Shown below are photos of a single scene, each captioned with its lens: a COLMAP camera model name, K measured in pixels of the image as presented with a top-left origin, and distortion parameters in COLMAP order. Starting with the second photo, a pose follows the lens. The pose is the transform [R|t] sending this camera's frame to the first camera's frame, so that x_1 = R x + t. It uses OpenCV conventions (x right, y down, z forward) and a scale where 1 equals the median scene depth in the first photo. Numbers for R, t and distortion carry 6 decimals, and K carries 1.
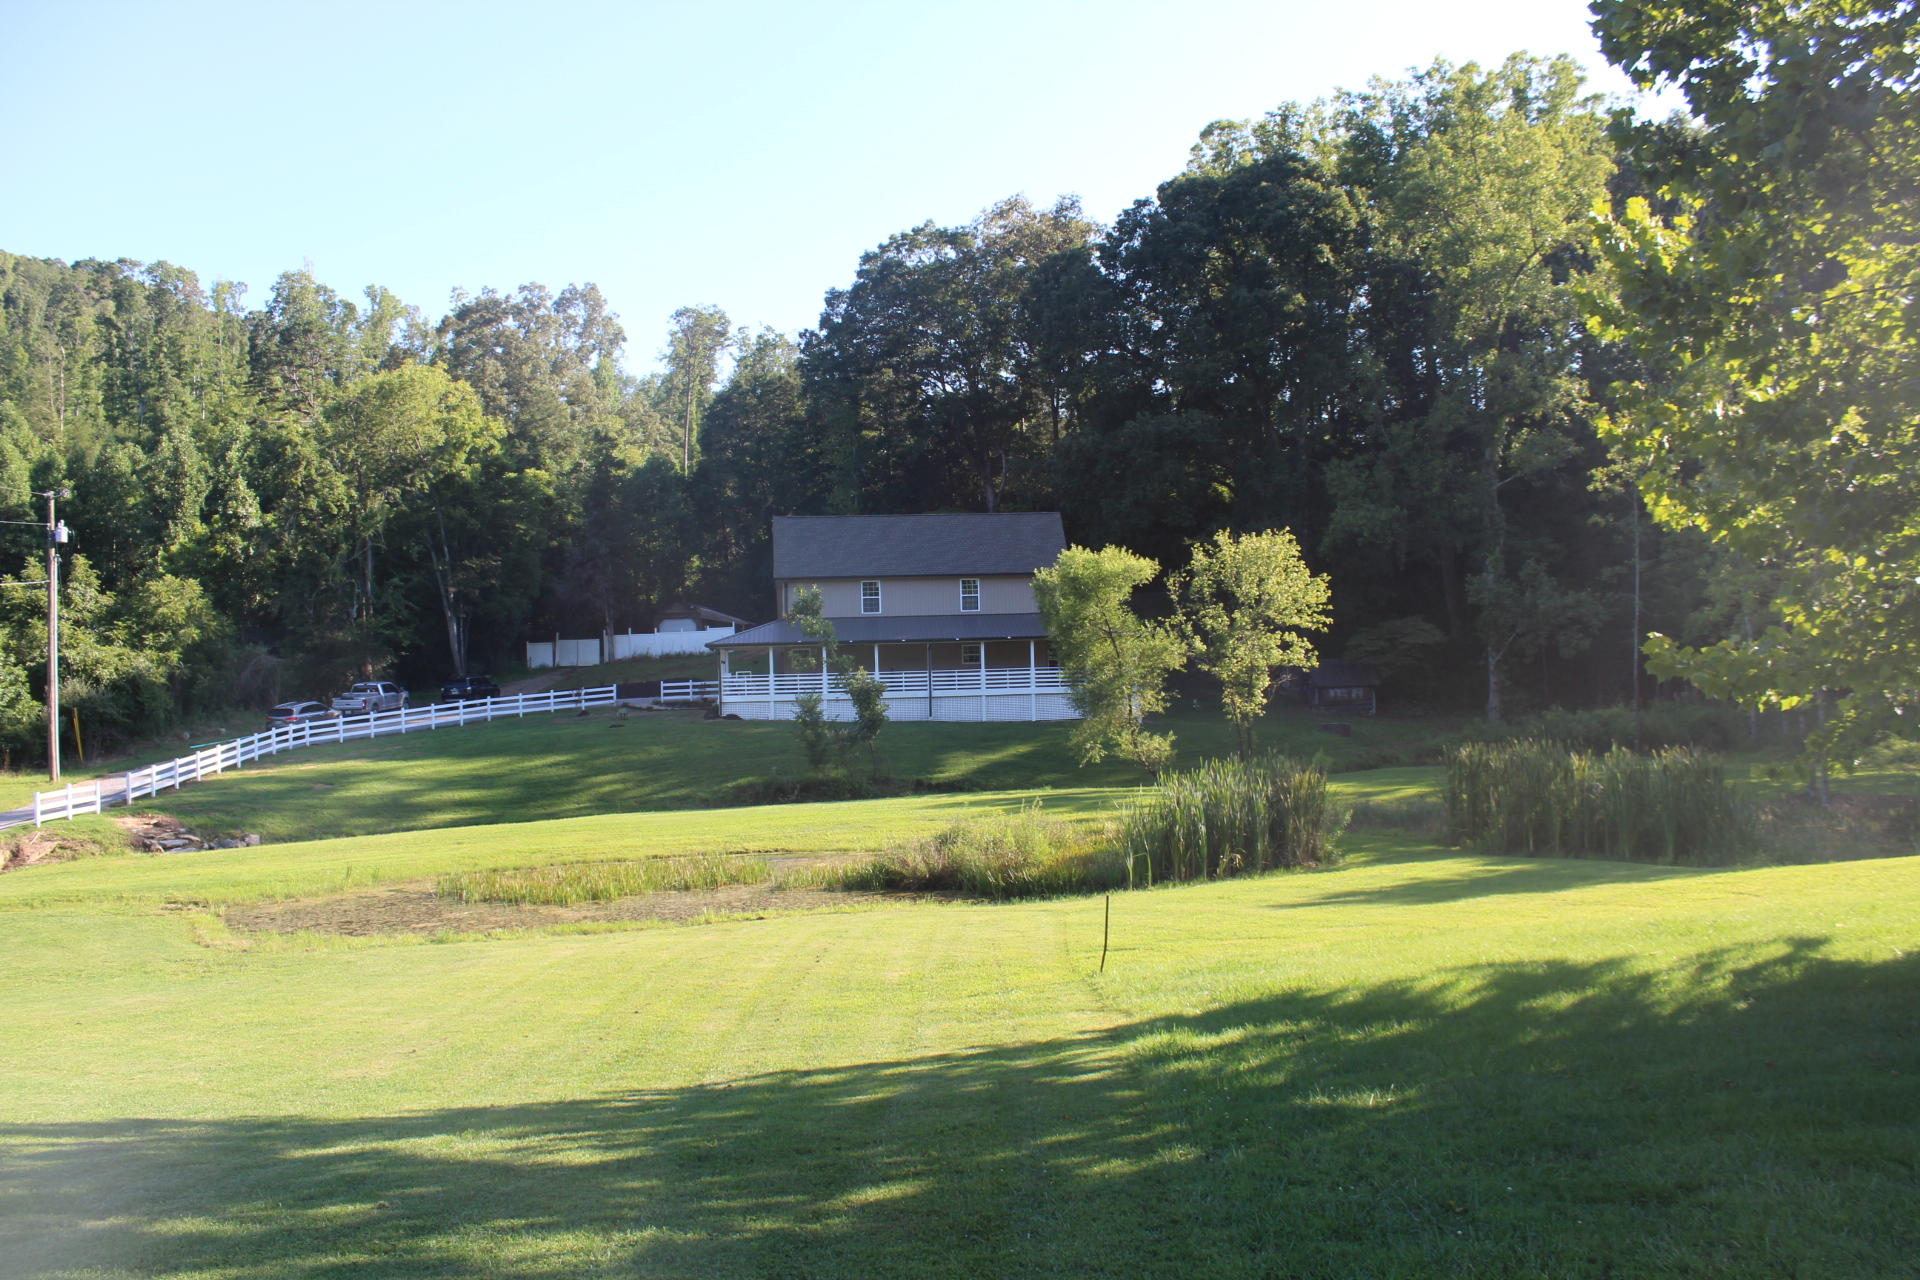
lens RADIAL K [[1595.2, 0, 963.4], [0, 1595.2, 622.6], [0, 0, 1]] dist [-0.081102, 0.016172]
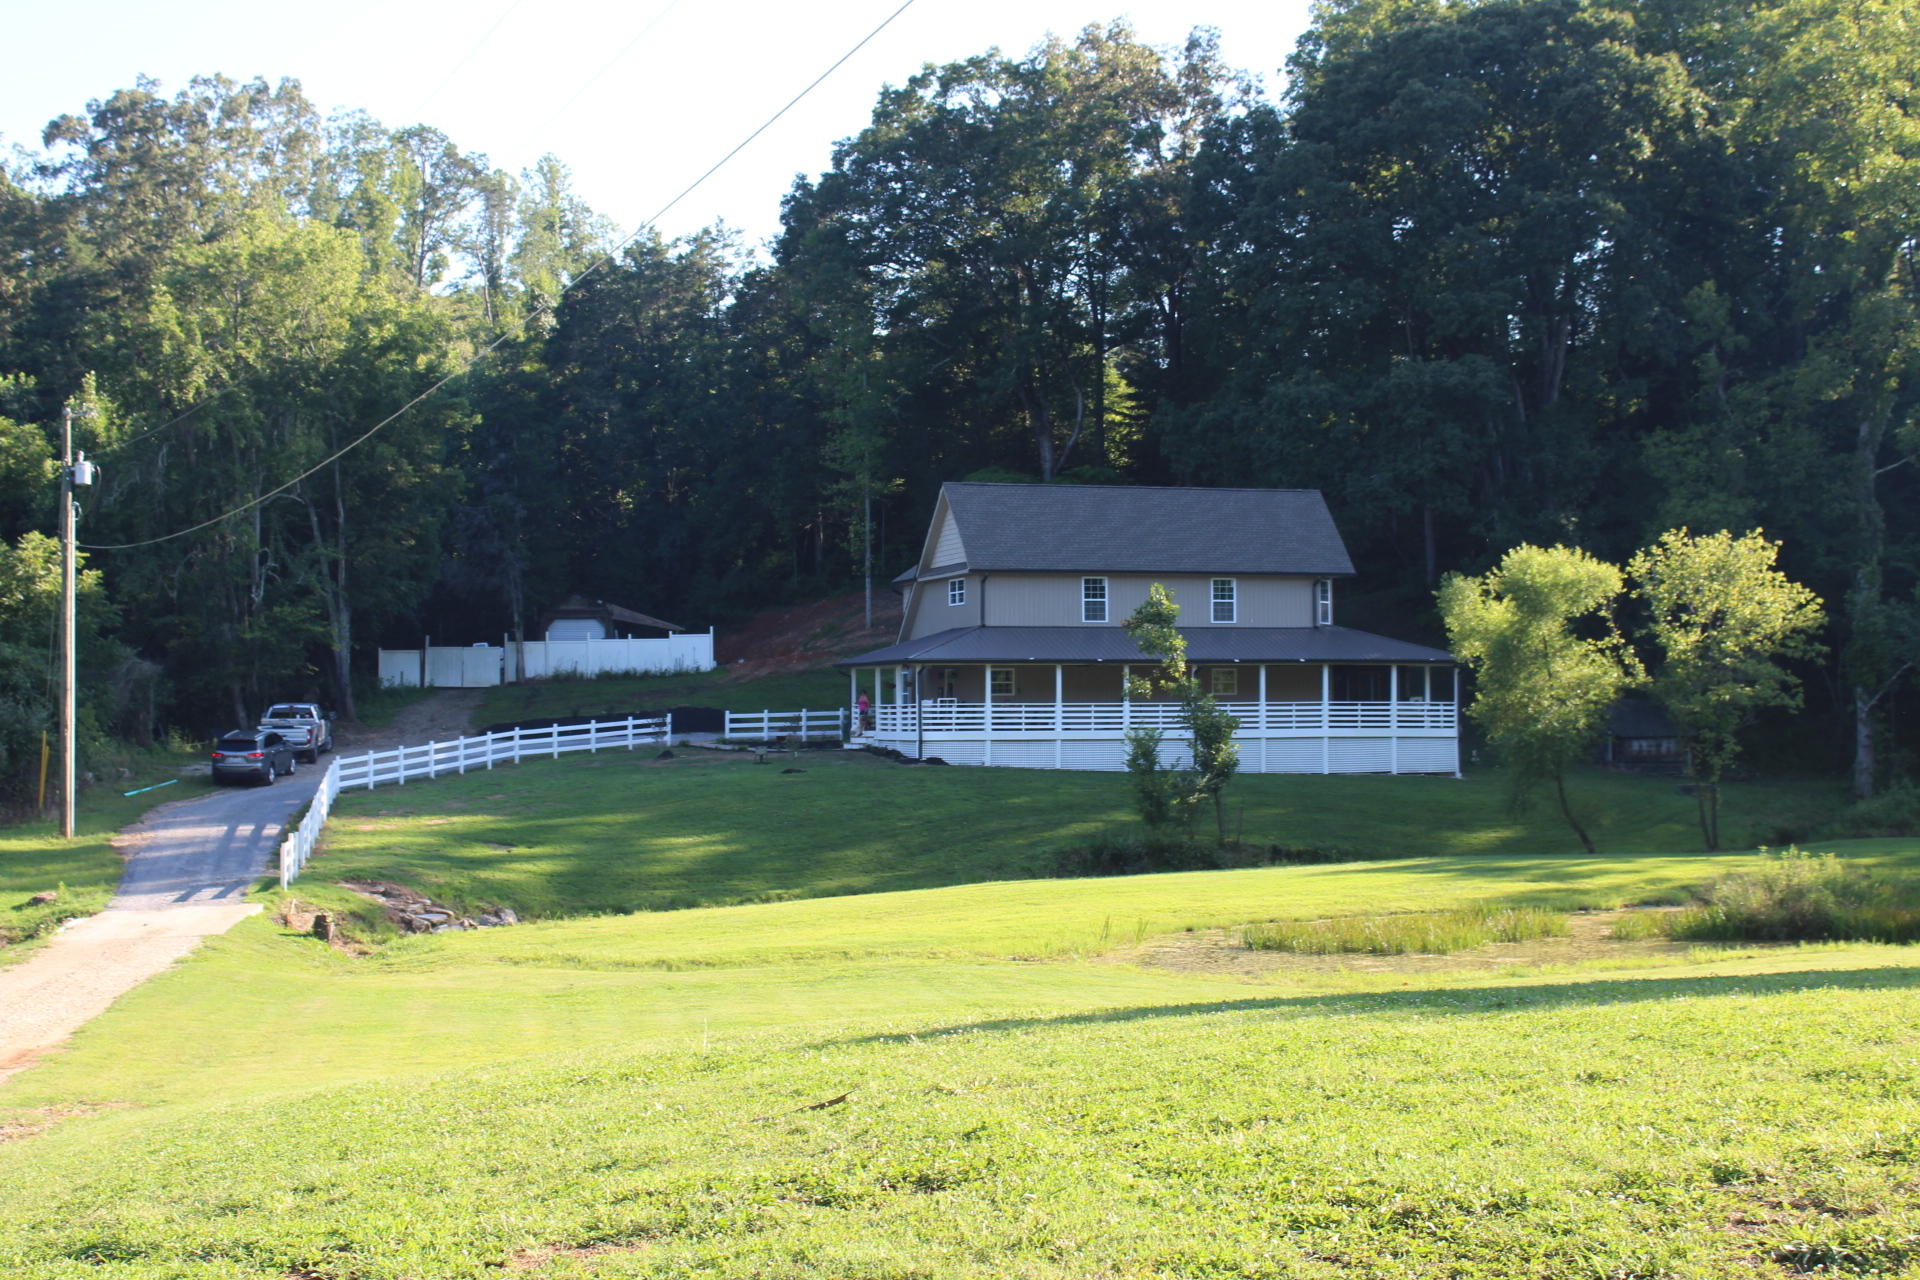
lens RADIAL K [[2602.0, 0, 955.7], [0, 2602.0, 659.5], [0, 0, 1]] dist [0.009999, 0.000000]
pose [[0.982204, 0.024459, 0.186219, -0.314510], [-0.025968, 0.999647, 0.005669, 0.005791], [-0.186015, -0.010404, 0.982492, -0.135356]]
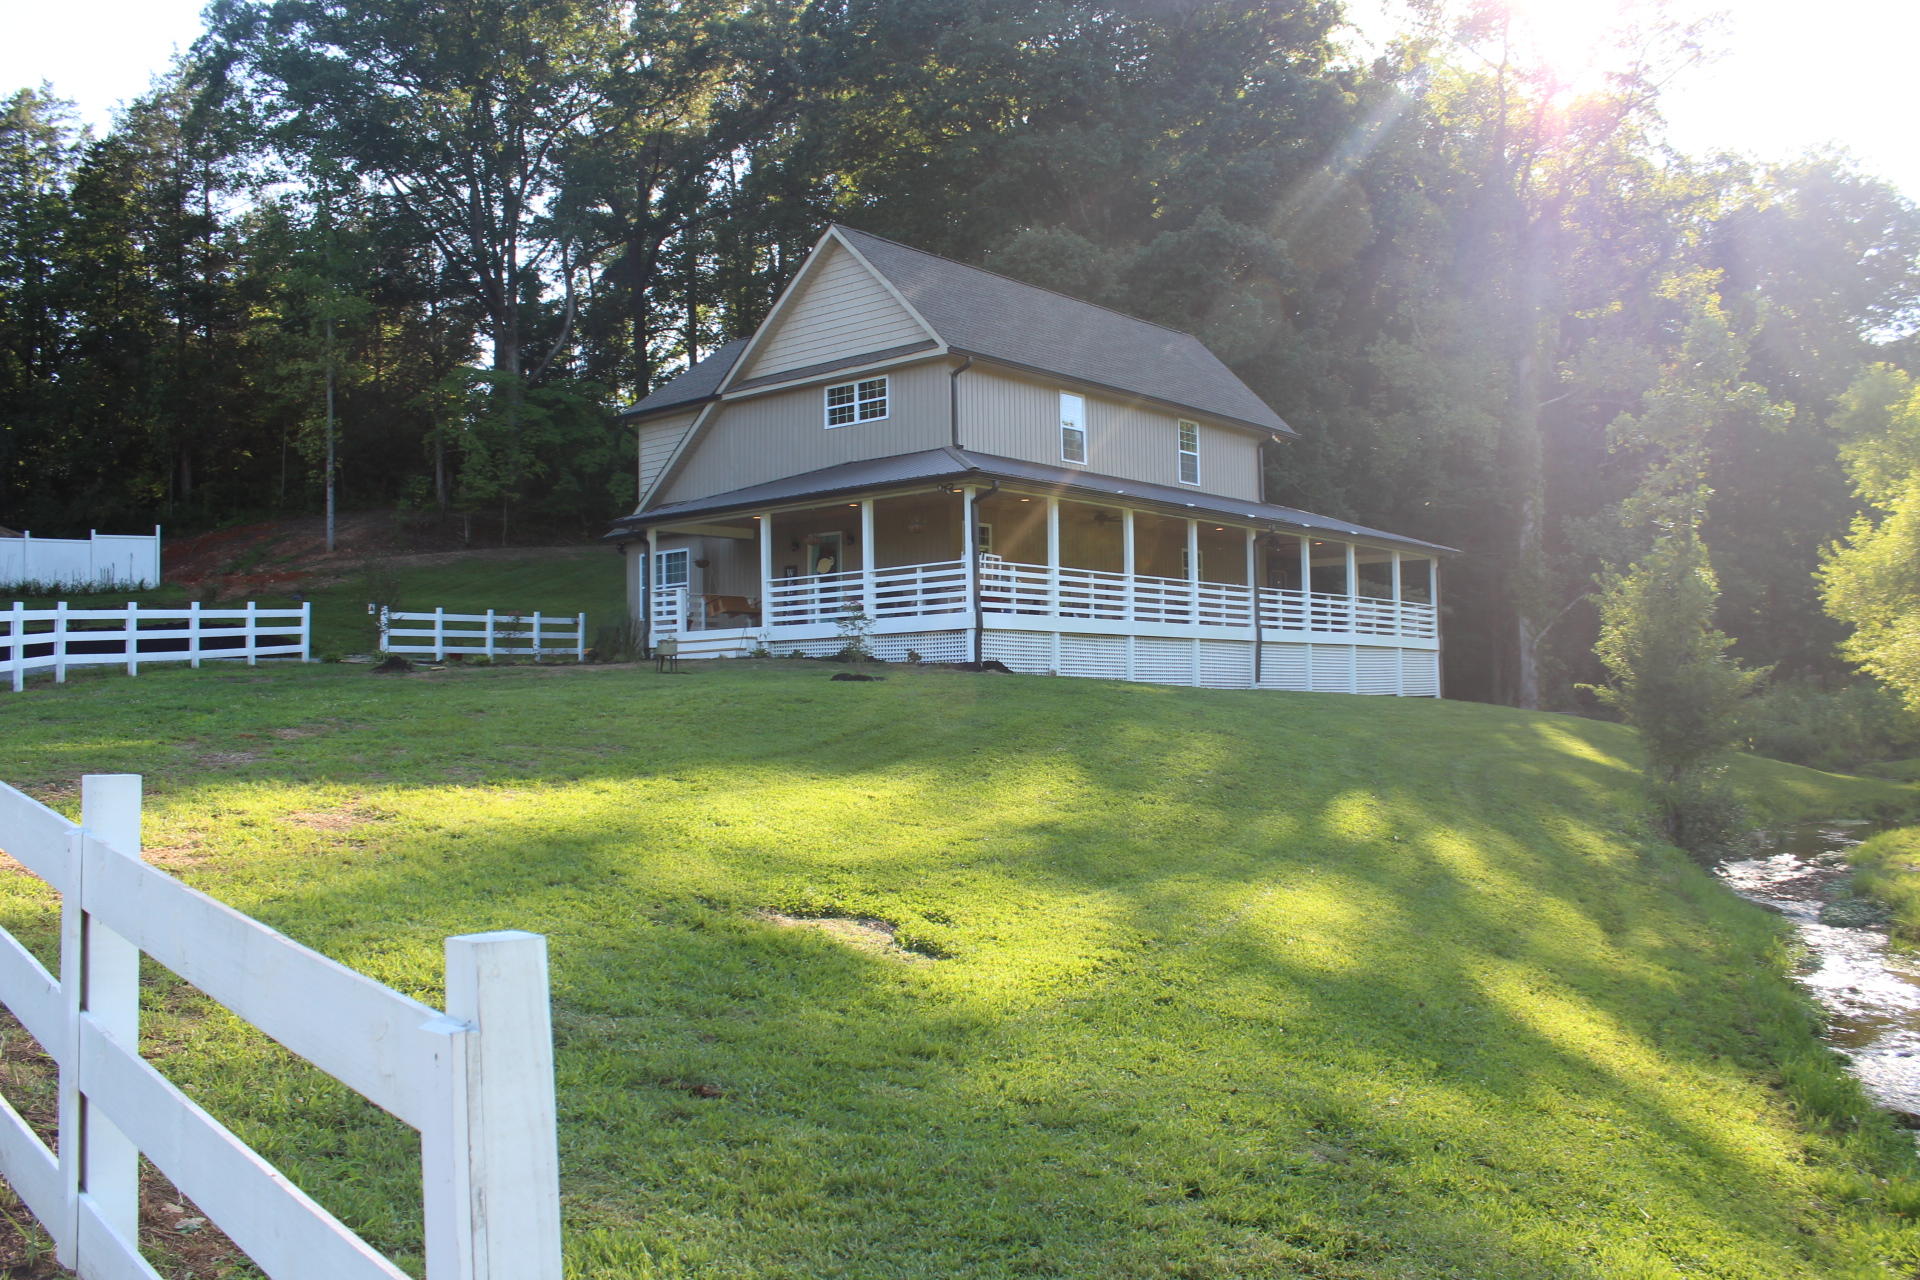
lens RADIAL K [[1595.2, 0, 957.8], [0, 1595.2, 646.4], [0, 0, 1]] dist [-0.081102, 0.016172]
pose [[0.717652, 0.040968, 0.695196, -0.371621], [-0.020169, 0.999072, -0.038055, 0.060897], [-0.696110, 0.013289, 0.717812, 0.644758]]
